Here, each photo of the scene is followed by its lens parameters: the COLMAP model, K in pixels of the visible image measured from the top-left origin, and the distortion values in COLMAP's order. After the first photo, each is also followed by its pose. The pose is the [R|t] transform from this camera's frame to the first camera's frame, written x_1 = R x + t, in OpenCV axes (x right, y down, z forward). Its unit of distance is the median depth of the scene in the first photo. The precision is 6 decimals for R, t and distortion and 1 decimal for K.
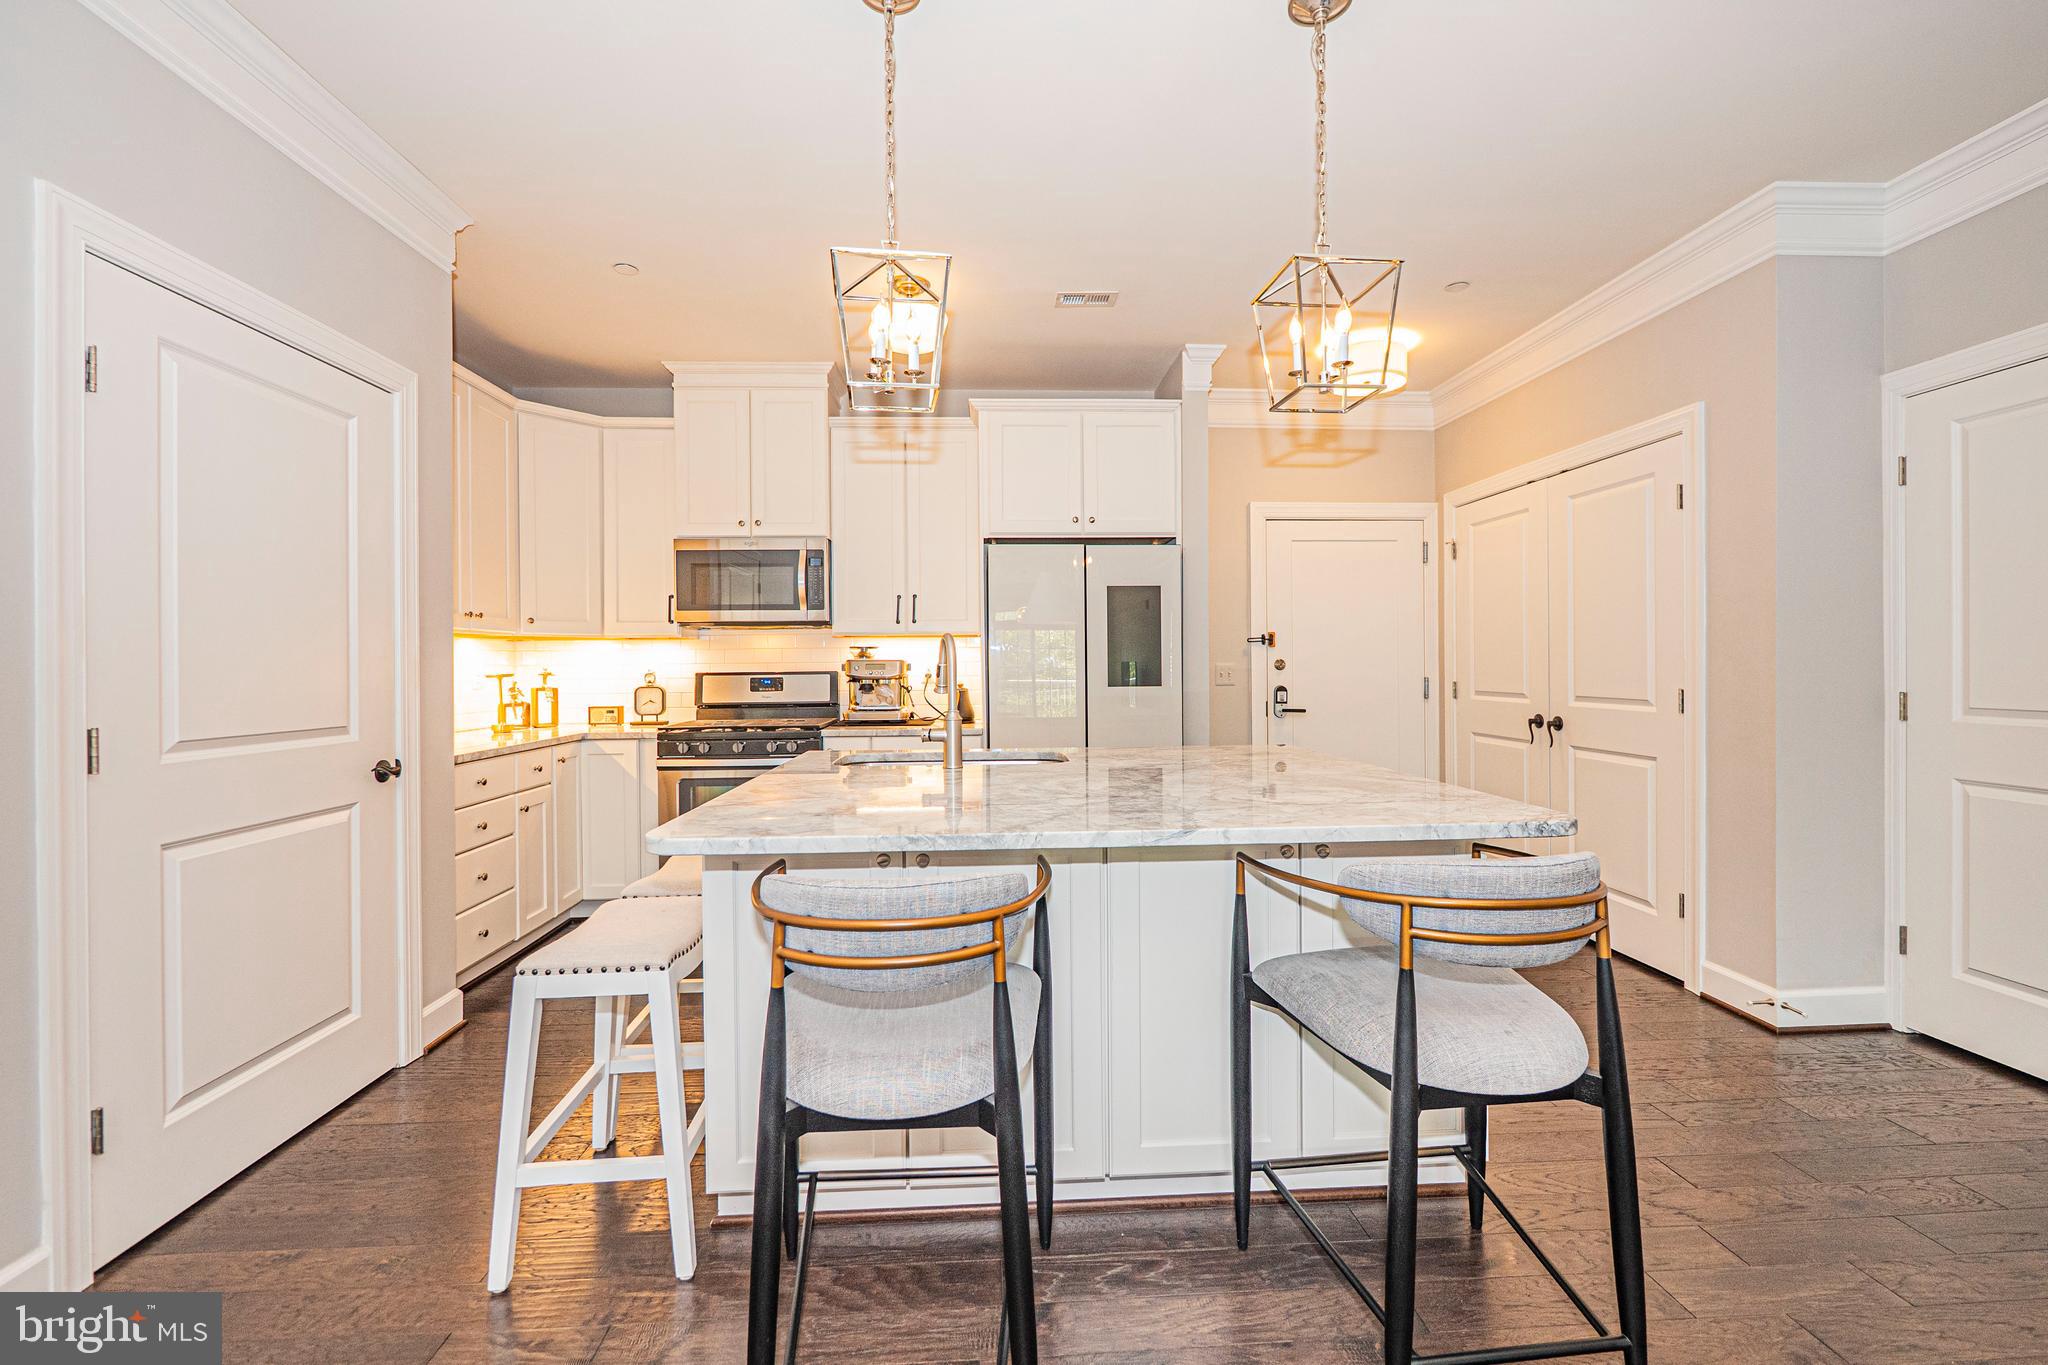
lens RADIAL K [[861.1, 0, 1025.5], [0, 861.1, 675.7], [0, 0, 1]] dist [-0.004212, 0.000214]
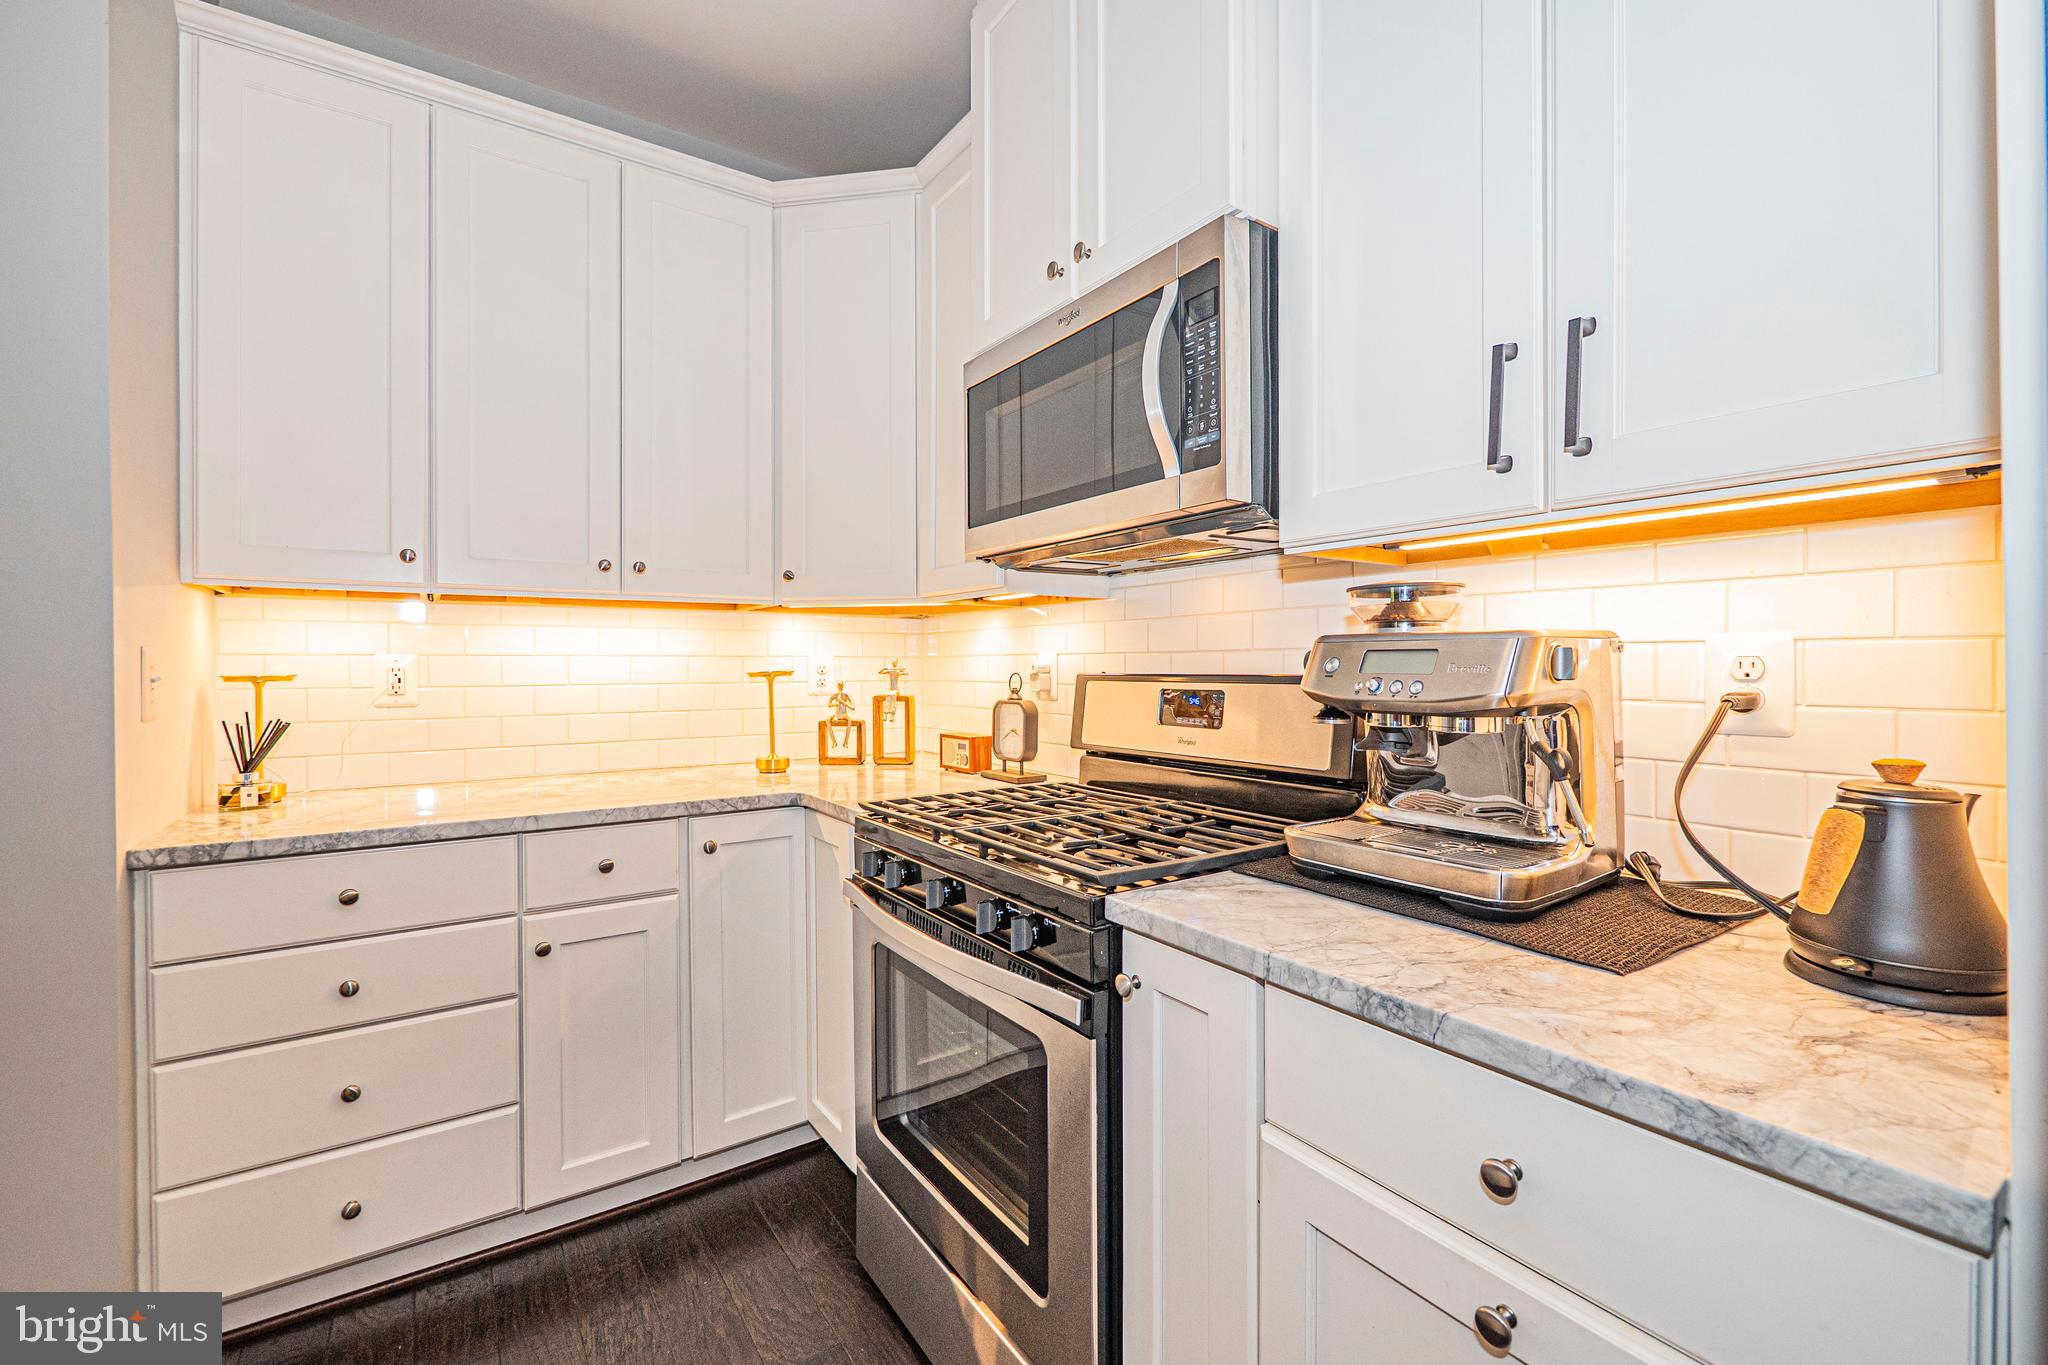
lens RADIAL K [[861.1, 0, 1023.8], [0, 861.1, 667.9], [0, 0, 1]] dist [-0.004212, 0.000214]
pose [[0.515299, 0.010200, -0.856950, -0.020542], [-0.012201, 0.999915, 0.004565, -0.009543], [0.856924, 0.008103, 0.515380, 0.880687]]
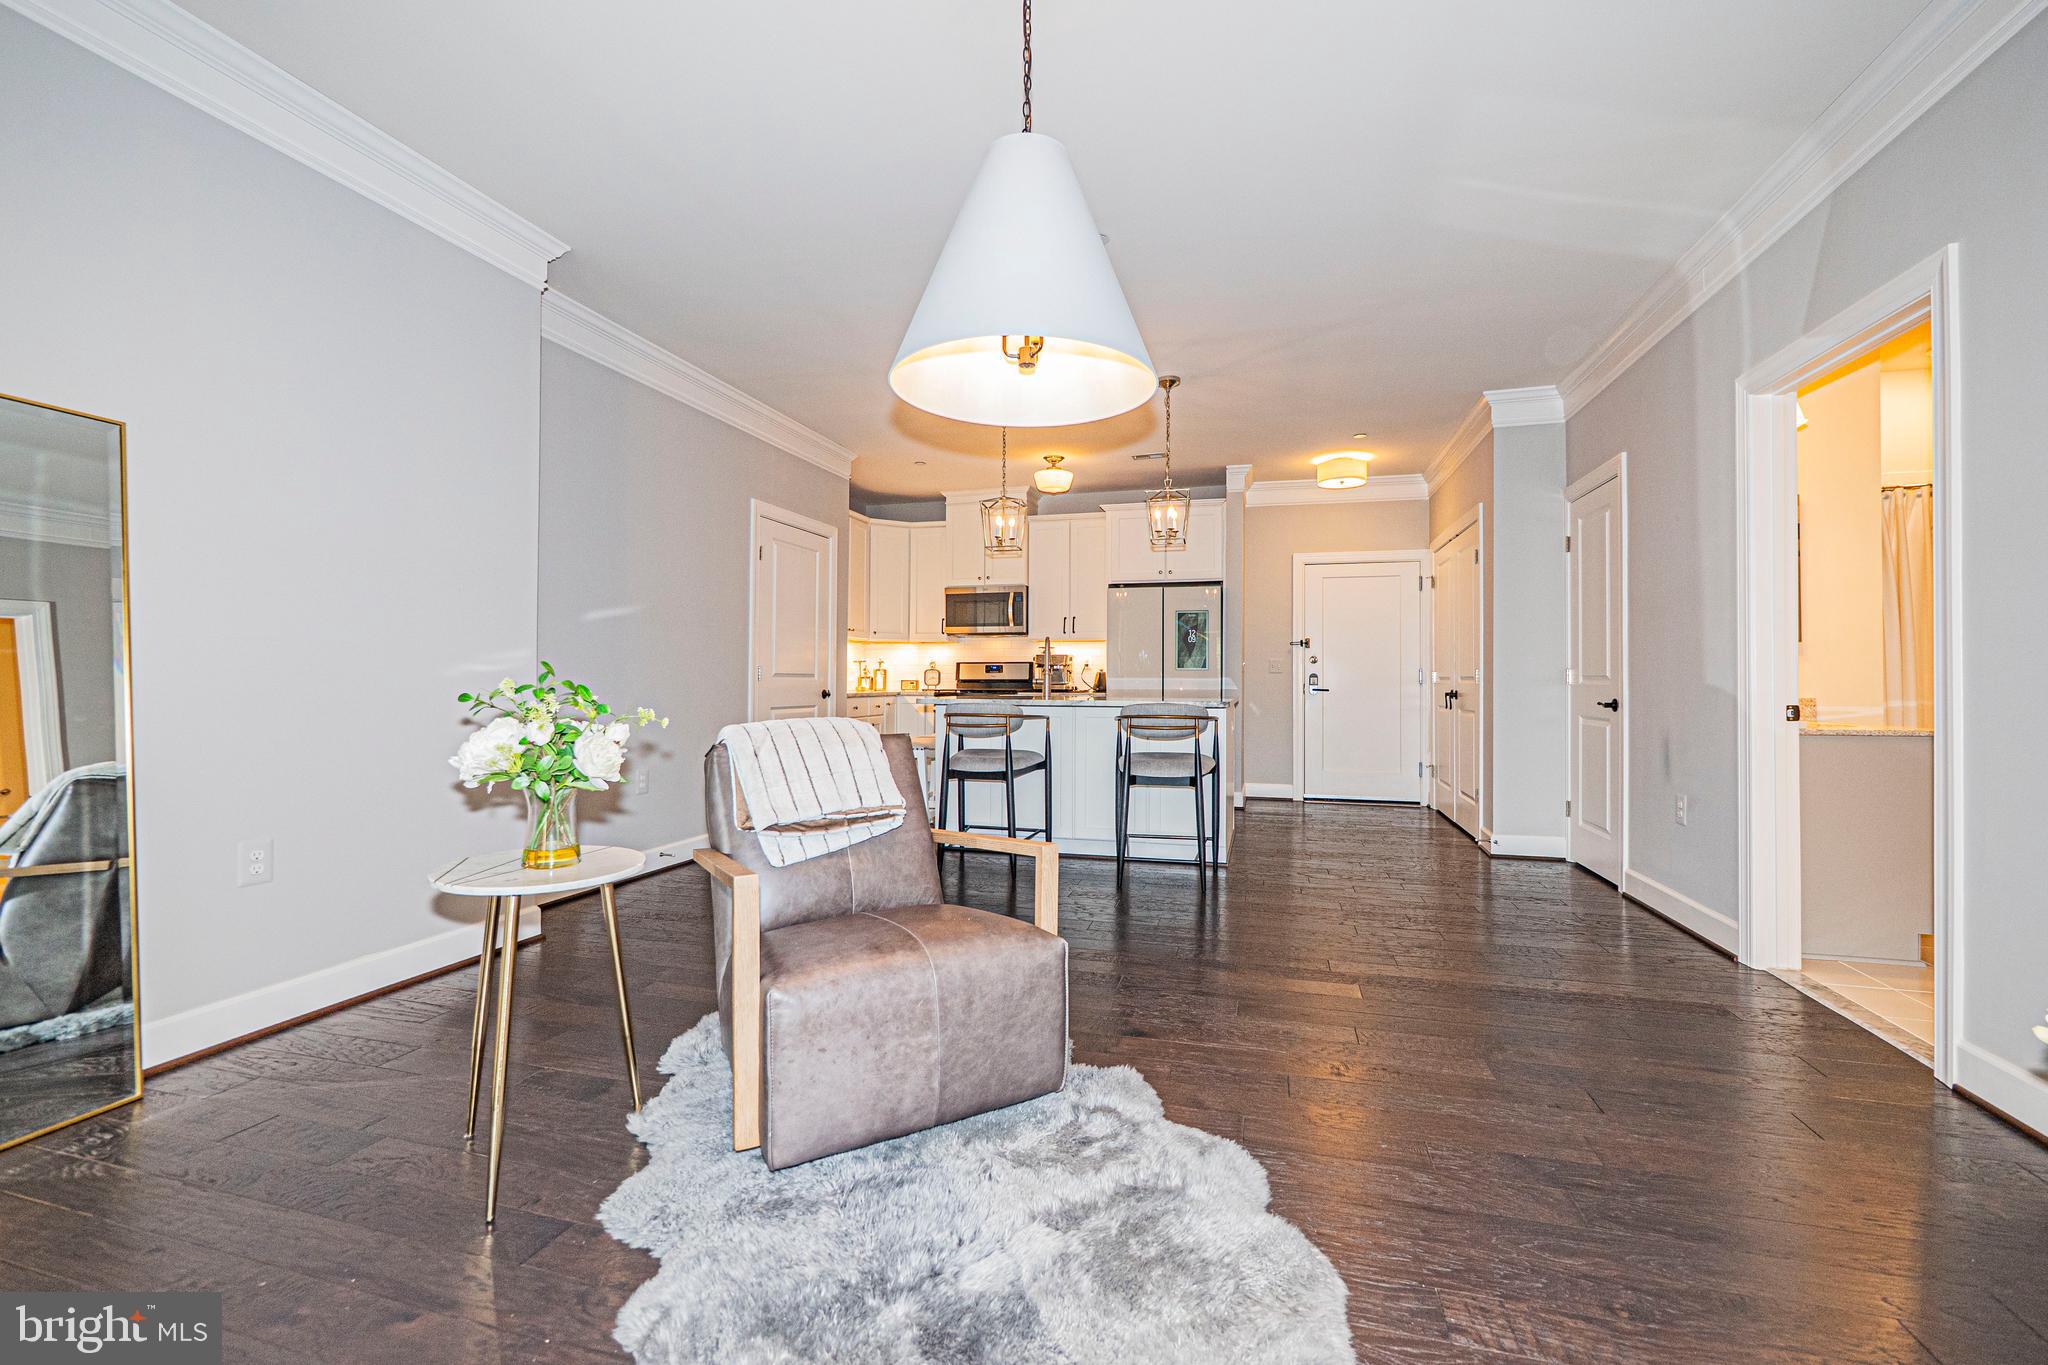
lens RADIAL K [[861.1, 0, 1026.7], [0, 861.1, 681.2], [0, 0, 1]] dist [-0.004212, 0.000214]
pose [[0.947585, 0.012838, -0.319245, 0.374778], [-0.015232, 0.999871, -0.005003, 0.050272], [0.319140, 0.009604, 0.947659, -0.739368]]
